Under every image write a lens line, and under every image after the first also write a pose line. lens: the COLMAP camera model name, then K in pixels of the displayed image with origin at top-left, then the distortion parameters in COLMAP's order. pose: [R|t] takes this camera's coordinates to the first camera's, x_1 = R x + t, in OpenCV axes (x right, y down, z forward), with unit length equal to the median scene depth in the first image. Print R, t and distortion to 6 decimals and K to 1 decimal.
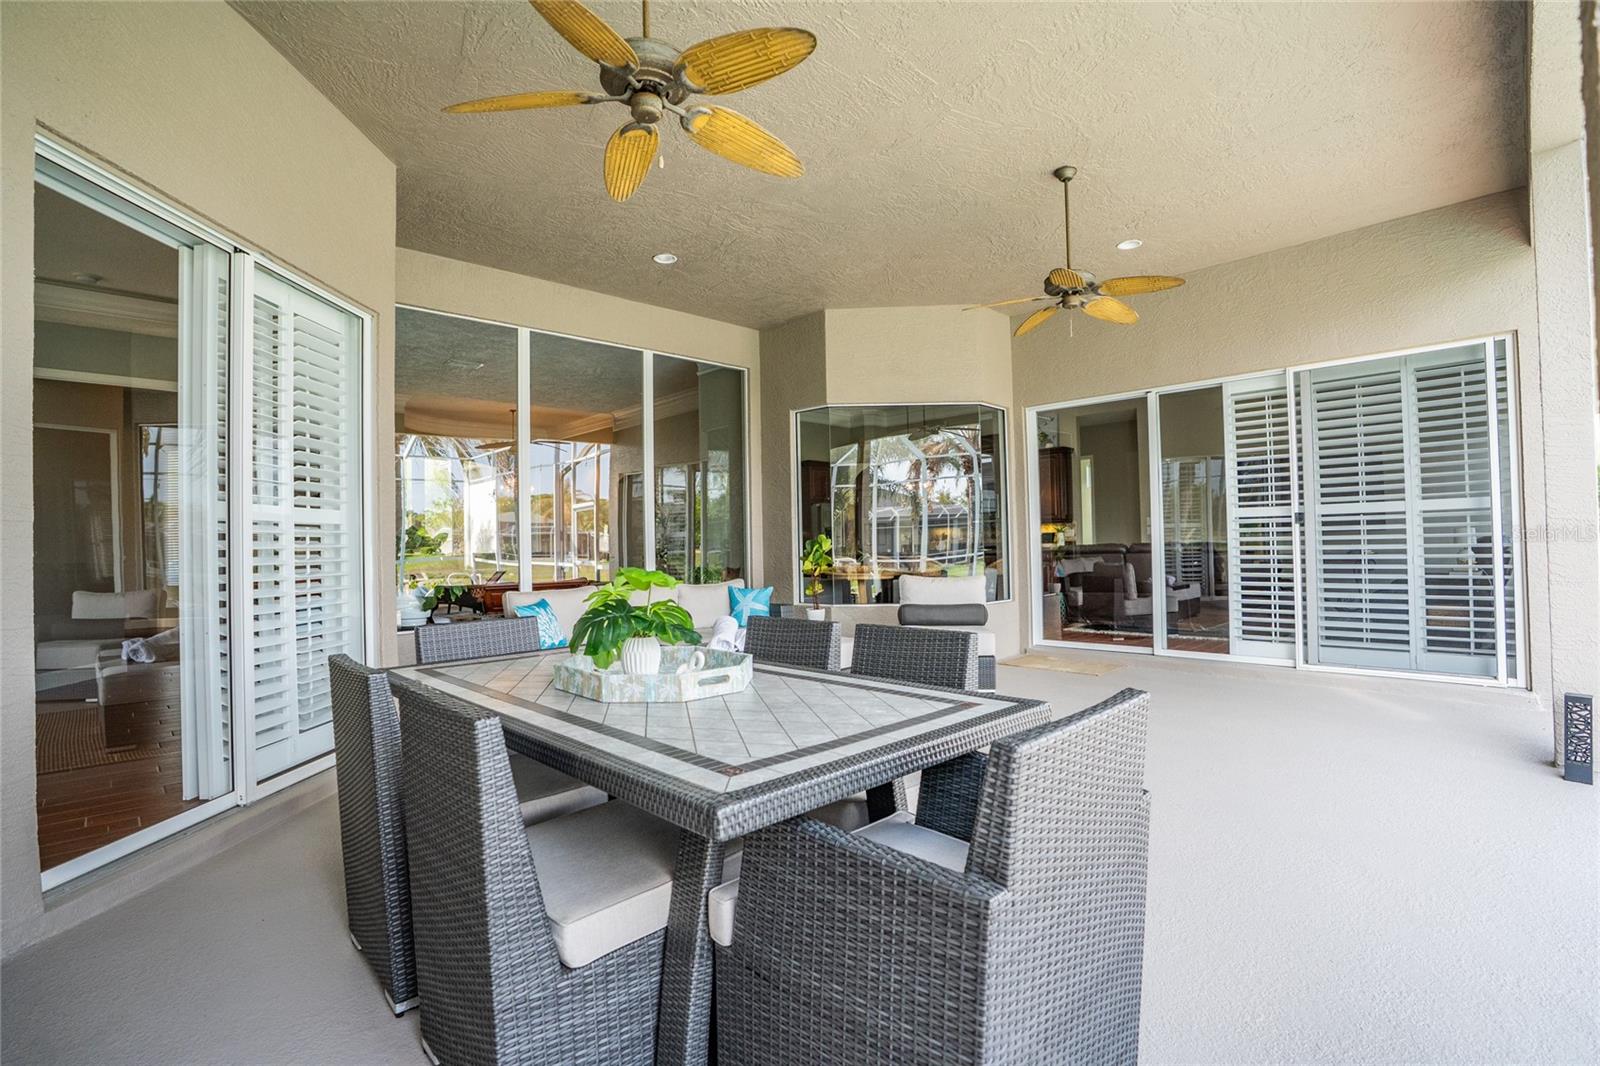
lens RADIAL K [[750.0, 0, 805.4], [0, 750.0, 540.5], [0, 0, 1]] dist [-0.065242, 0.023839]
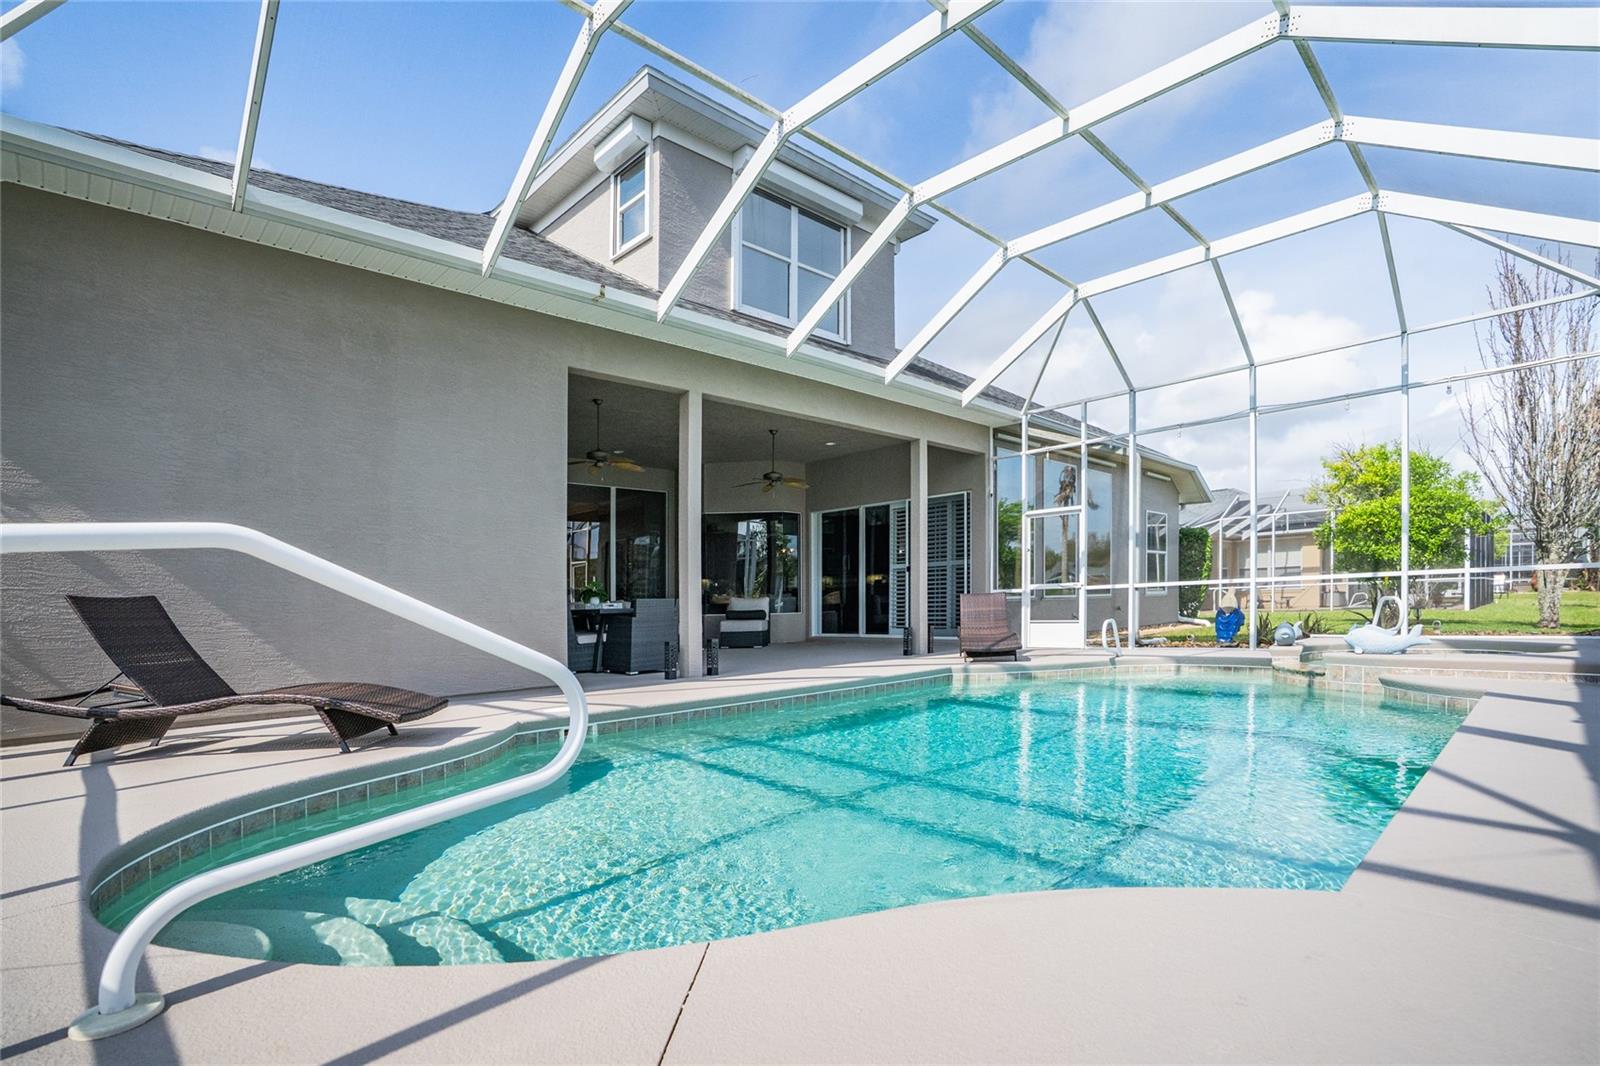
lens RADIAL K [[750.0, 0, 805.4], [0, 750.0, 540.5], [0, 0, 1]] dist [-0.065242, 0.023839]
pose [[0.999793, -0.018247, 0.008973, 0.312152], [0.018794, 0.997692, -0.065247, 0.021911], [-0.007762, 0.065402, 0.997829, -1.087733]]
